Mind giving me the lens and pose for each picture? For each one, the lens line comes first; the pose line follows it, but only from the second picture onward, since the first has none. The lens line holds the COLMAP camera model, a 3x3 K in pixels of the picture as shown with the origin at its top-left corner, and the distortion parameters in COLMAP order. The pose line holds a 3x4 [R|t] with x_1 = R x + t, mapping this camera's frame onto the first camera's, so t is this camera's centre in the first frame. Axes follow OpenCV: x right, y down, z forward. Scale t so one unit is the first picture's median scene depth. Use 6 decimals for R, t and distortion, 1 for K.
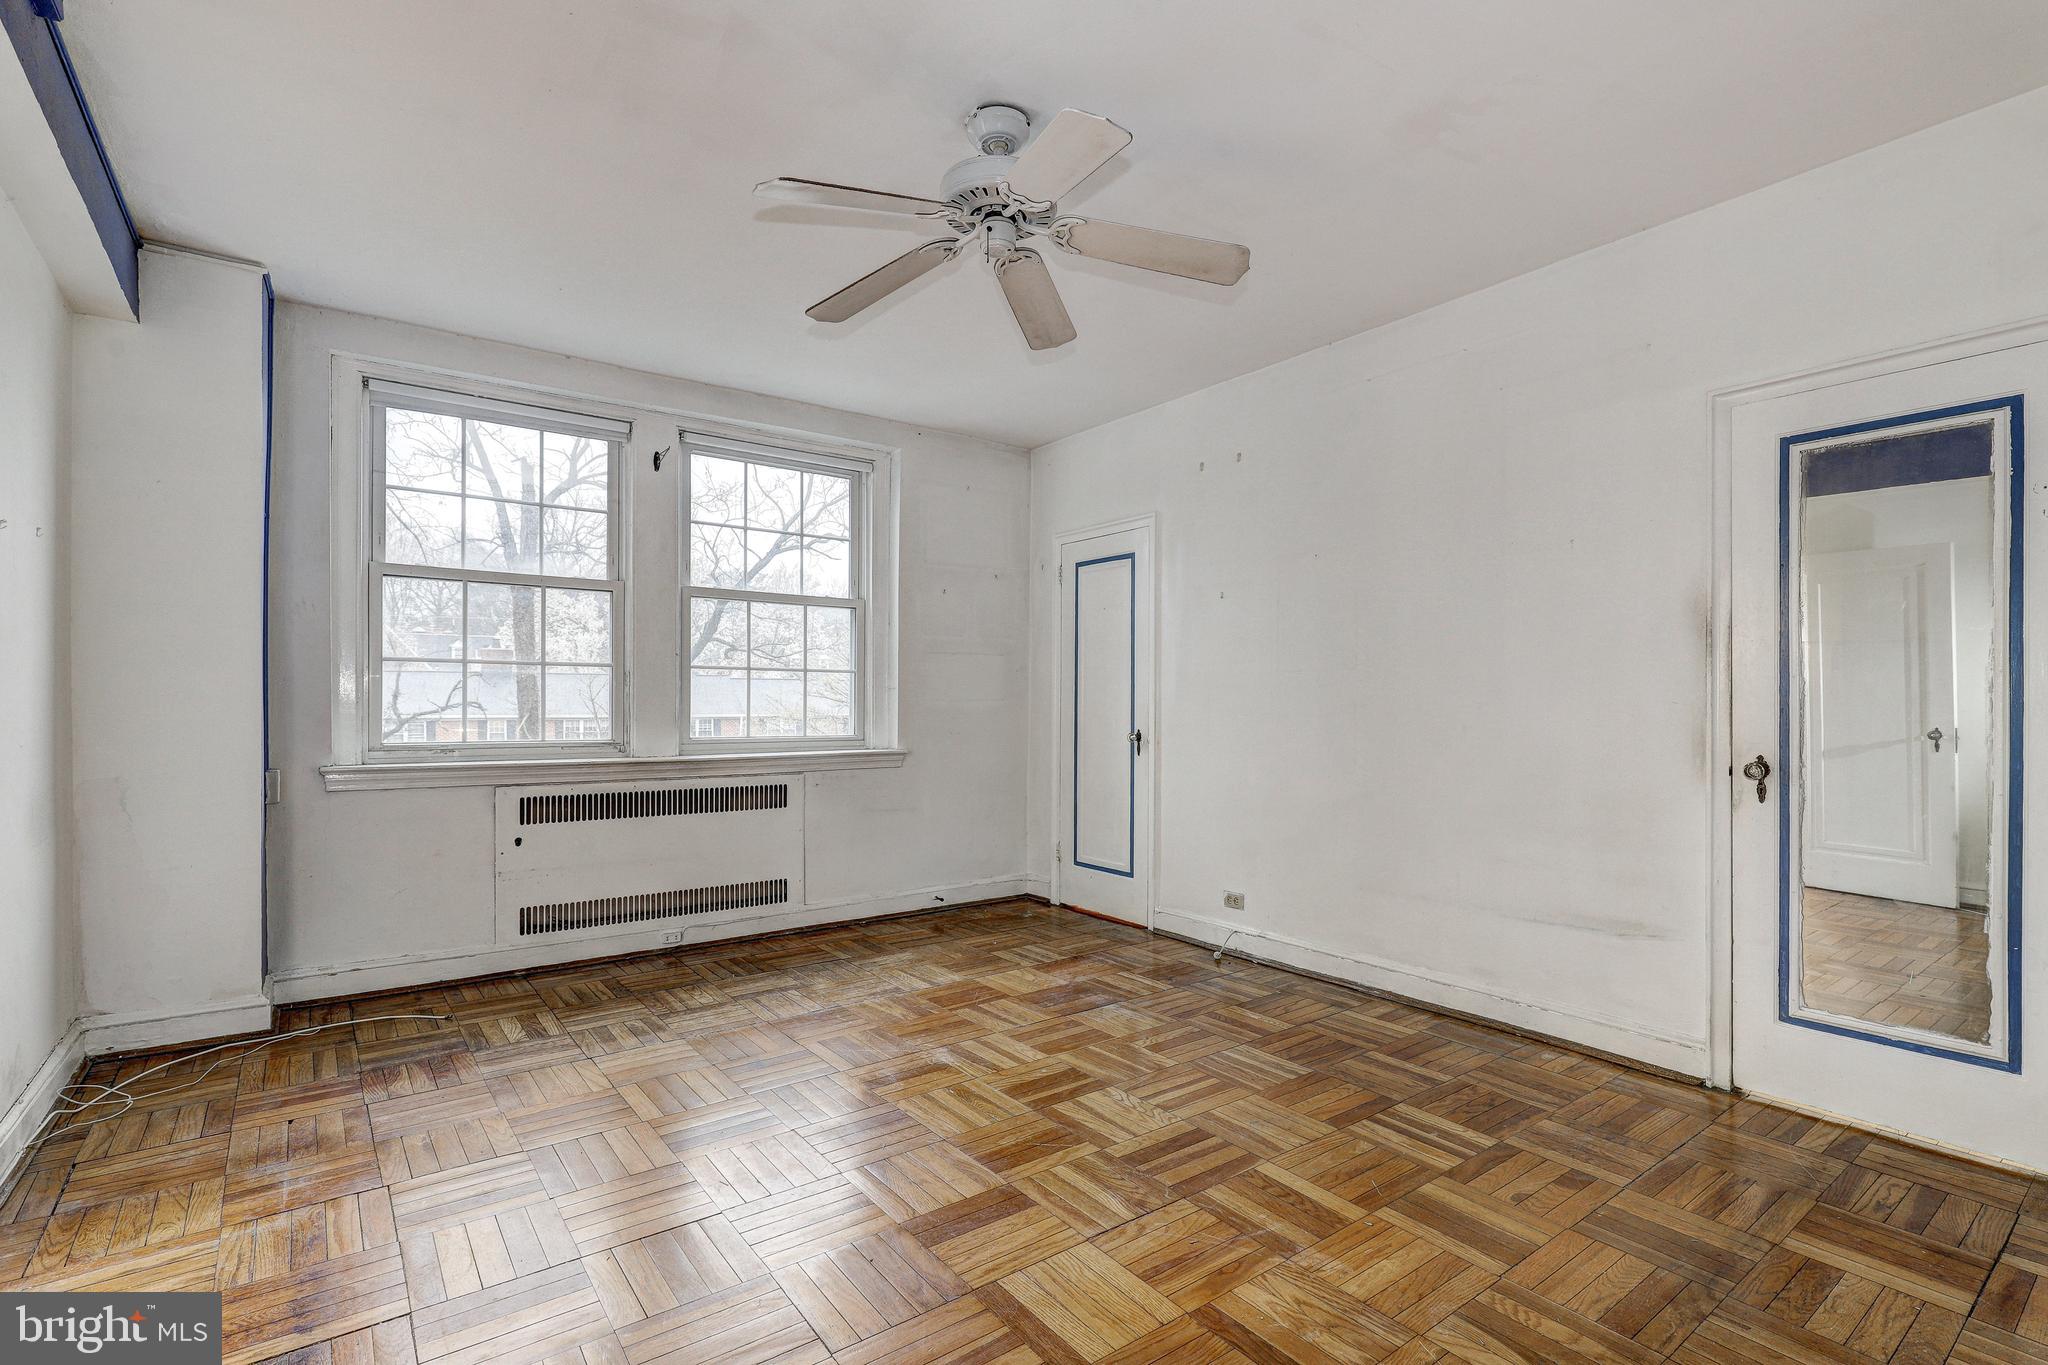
lens RADIAL K [[948.1, 0, 1029.5], [0, 948.1, 705.4], [0, 0, 1]] dist [-0.000837, -0.000429]
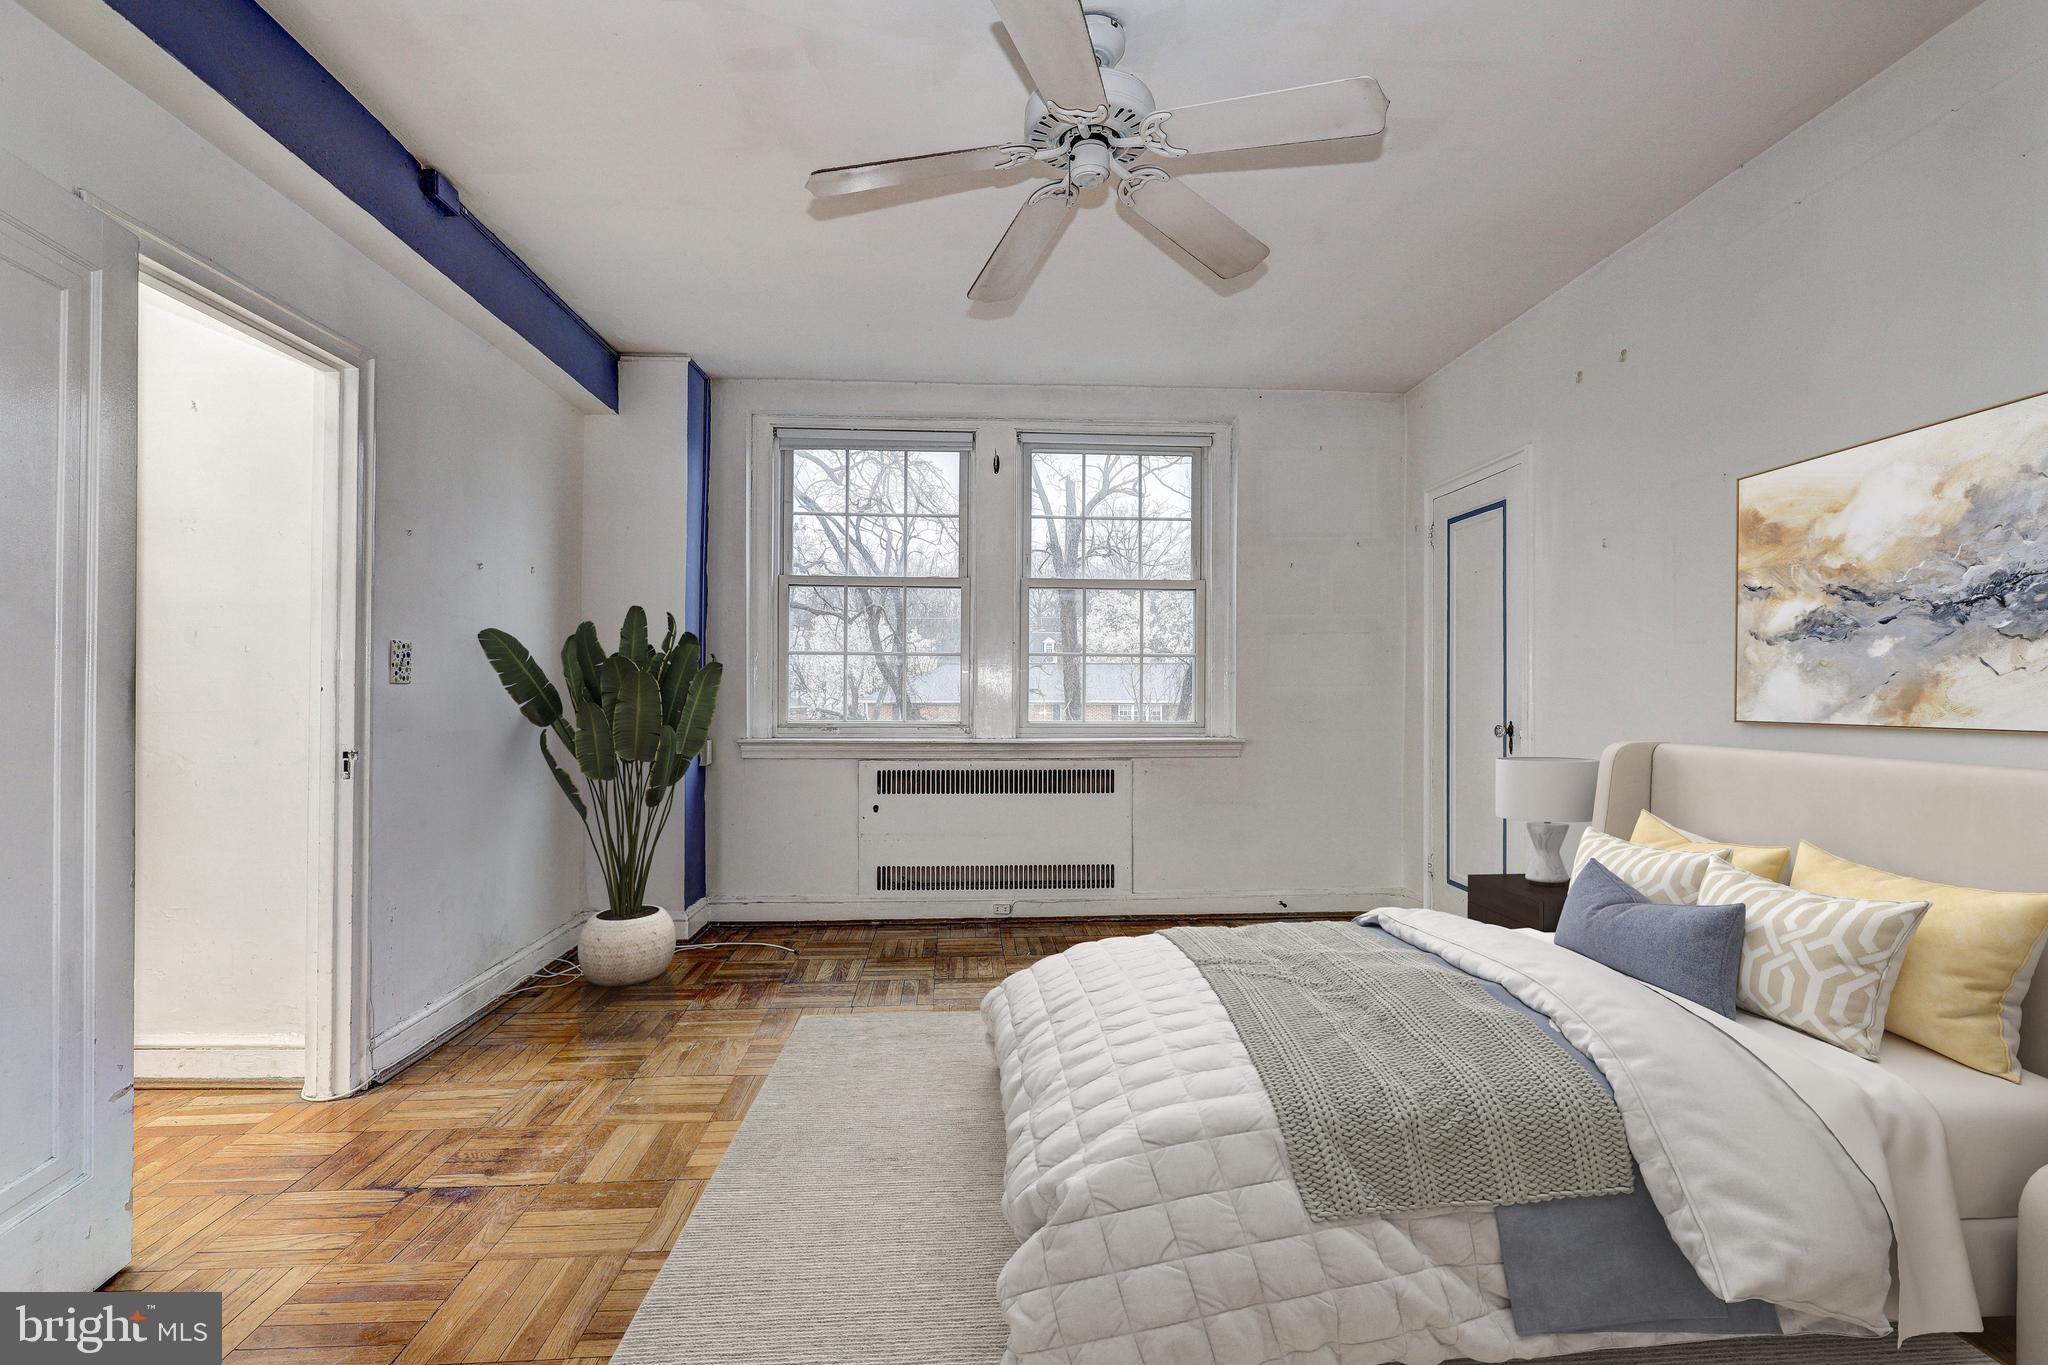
lens RADIAL K [[935.4, 0, 1029.7], [0, 935.4, 681.6], [0, 0, 1]] dist [0.000646, -0.000179]
pose [[0.837402, -0.005329, -0.546561, 0.237000], [-0.000808, 0.999939, -0.010988, 0.001529], [0.546586, 0.009643, 0.837347, 0.143195]]
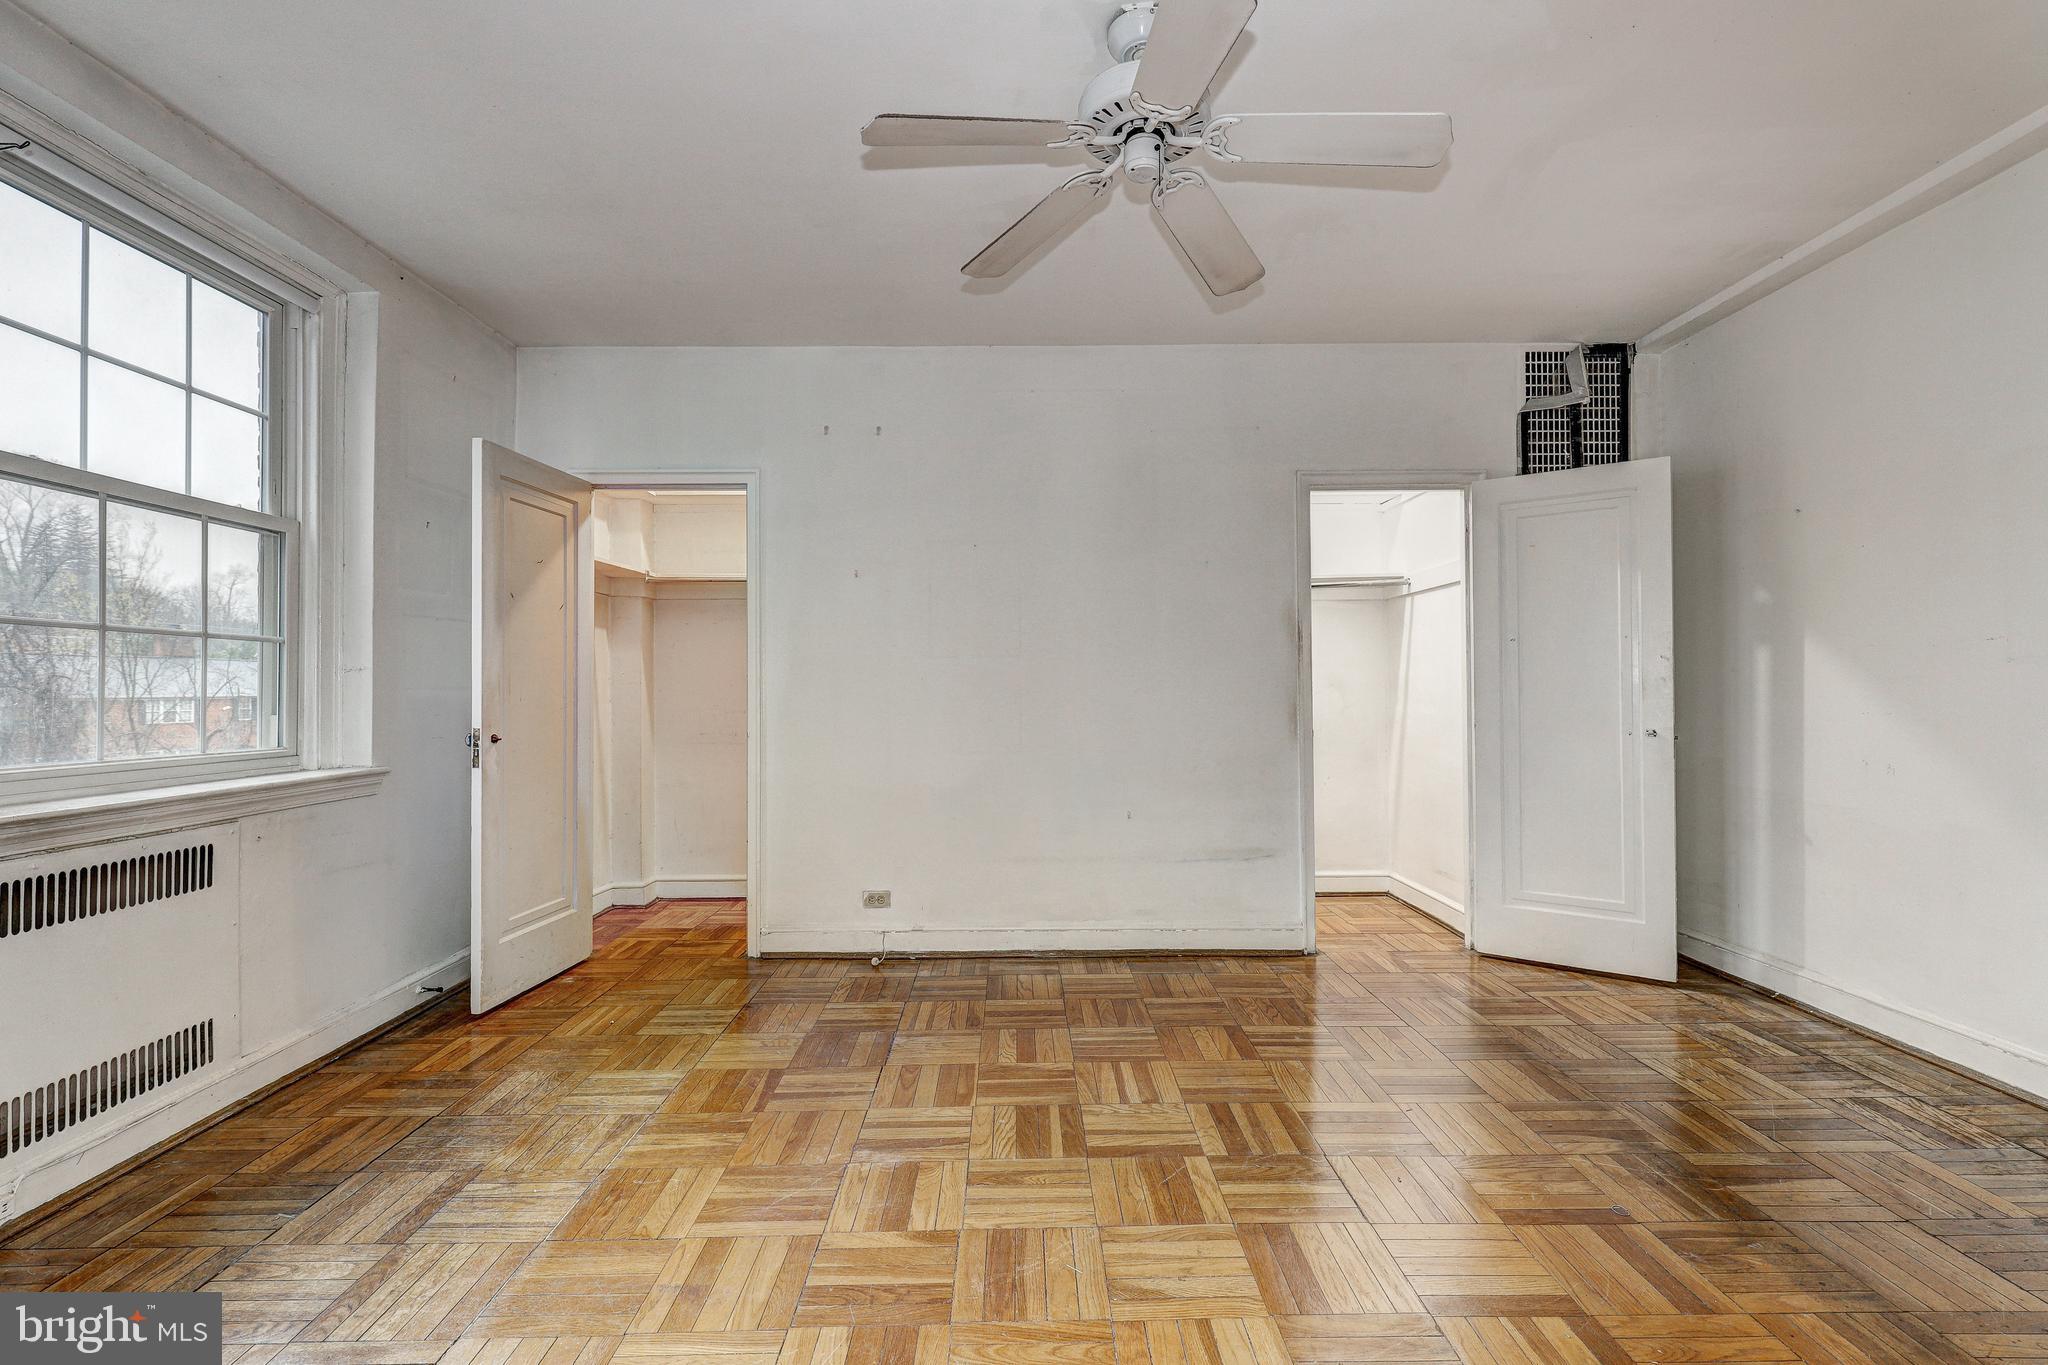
lens RADIAL K [[935.4, 0, 1029.7], [0, 935.4, 681.6], [0, 0, 1]] dist [0.000646, -0.000179]
pose [[0.589690, 0.001266, 0.807628, -0.468132], [0.008827, 0.999929, -0.008012, -0.001849], [-0.807581, 0.011854, 0.589637, 0.345217]]
